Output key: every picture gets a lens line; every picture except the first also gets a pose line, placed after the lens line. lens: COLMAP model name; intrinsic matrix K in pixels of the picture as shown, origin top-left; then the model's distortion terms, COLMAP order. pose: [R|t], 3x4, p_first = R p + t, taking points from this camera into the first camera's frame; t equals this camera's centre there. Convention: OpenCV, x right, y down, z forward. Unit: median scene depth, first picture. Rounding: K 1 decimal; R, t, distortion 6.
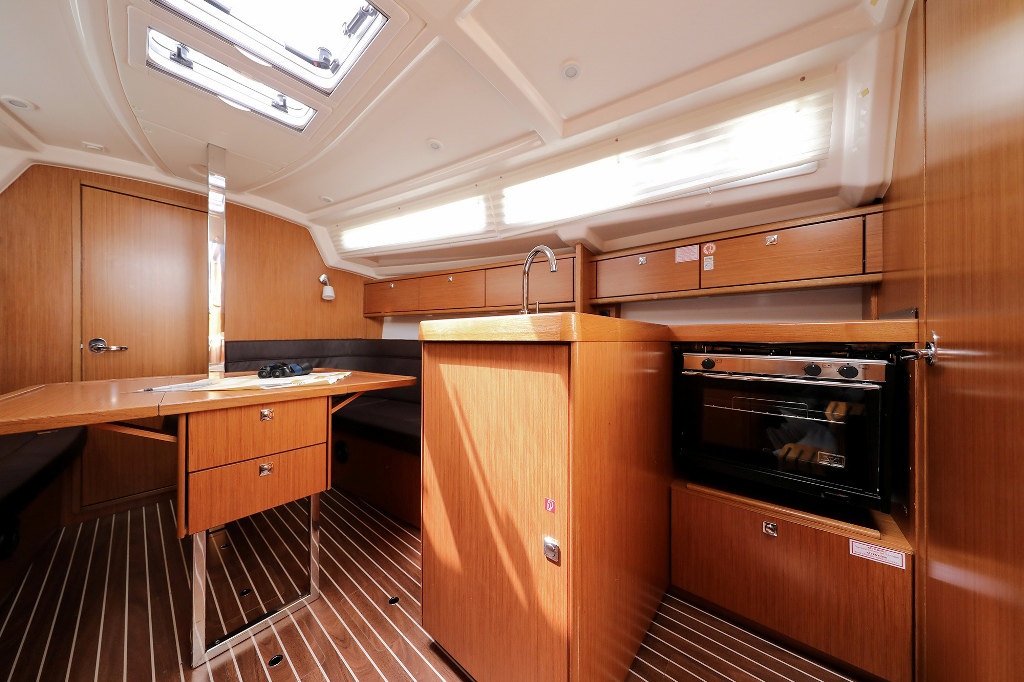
lens RADIAL K [[318.7, 0, 514.8], [0, 318.7, 342.6], [0, 0, 1]] dist [0.001662, -0.000185]
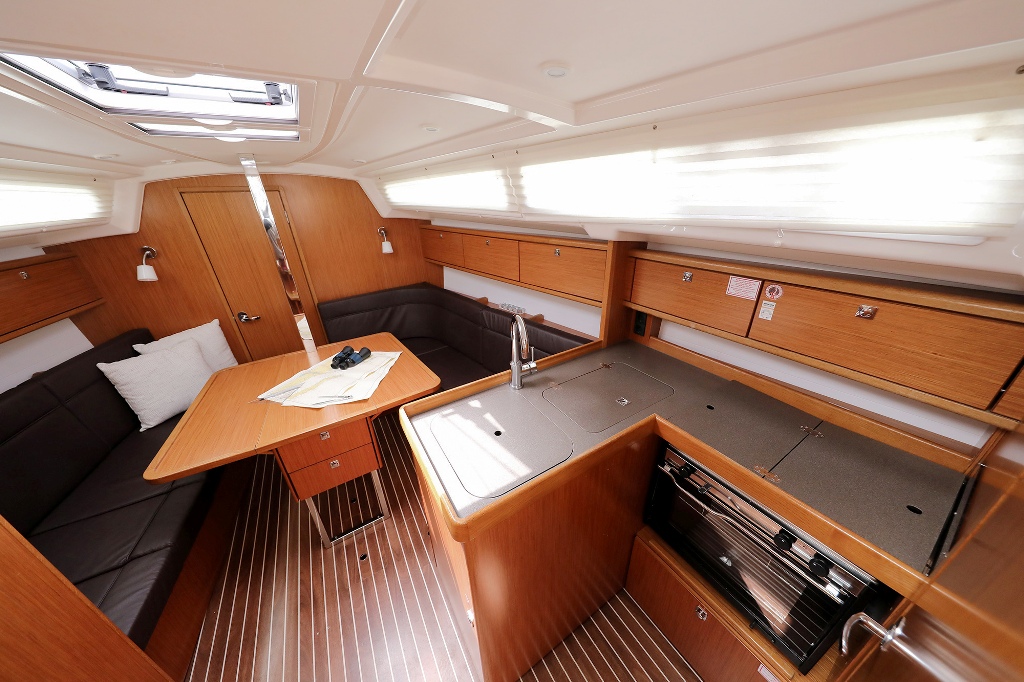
lens RADIAL K [[318.7, 0, 514.8], [0, 318.7, 342.6], [0, 0, 1]] dist [0.001662, -0.000185]
pose [[0.948501, 0.105564, -0.298668, 0.242908], [0.031887, 0.906233, 0.421574, -0.435186], [0.315166, -0.409387, 0.856196, 0.135049]]
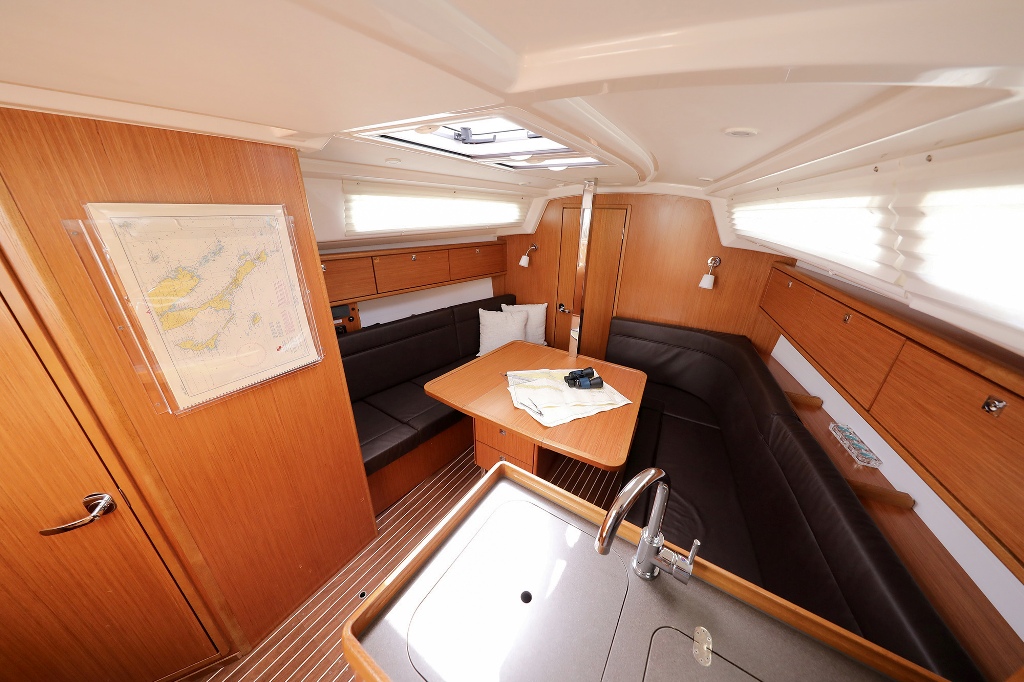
lens RADIAL K [[318.7, 0, 514.8], [0, 318.7, 342.6], [0, 0, 1]] dist [0.001662, -0.000185]
pose [[0.122856, 0.389244, -0.912905, 0.289877], [-0.019734, 0.920650, 0.389891, -0.474255], [0.992228, -0.029885, 0.120788, 0.538104]]
